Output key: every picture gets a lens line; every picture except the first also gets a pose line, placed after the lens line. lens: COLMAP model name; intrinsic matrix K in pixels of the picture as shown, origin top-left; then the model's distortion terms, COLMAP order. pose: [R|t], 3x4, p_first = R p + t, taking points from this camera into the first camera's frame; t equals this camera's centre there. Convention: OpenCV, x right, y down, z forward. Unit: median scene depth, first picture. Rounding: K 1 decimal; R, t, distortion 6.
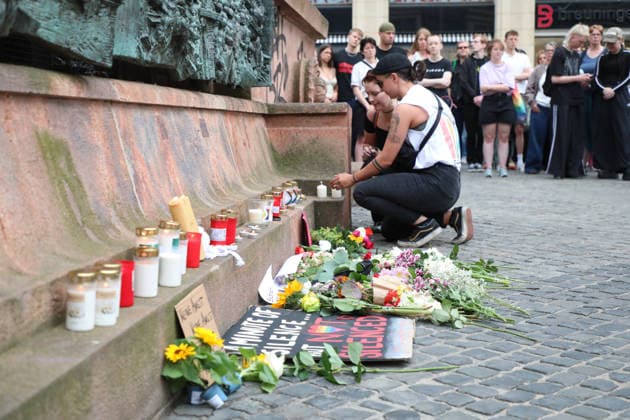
lens RADIAL K [[902.4, 0, 315.0], [0, 902.4, 210.0], [0, 0, 1]] dist [0.021327, 0.023235]
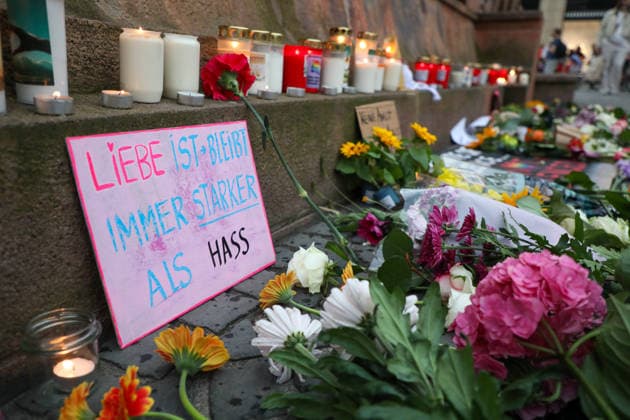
lens RADIAL K [[486.0, 0, 315.0], [0, 486.0, 210.0], [0, 0, 1]] dist [0.002783, 0.002389]
pose [[0.935702, 0.126157, -0.329463, -0.006235], [-0.065754, 0.979876, 0.188466, 0.090057], [0.346609, -0.154684, 0.925167, 0.348049]]
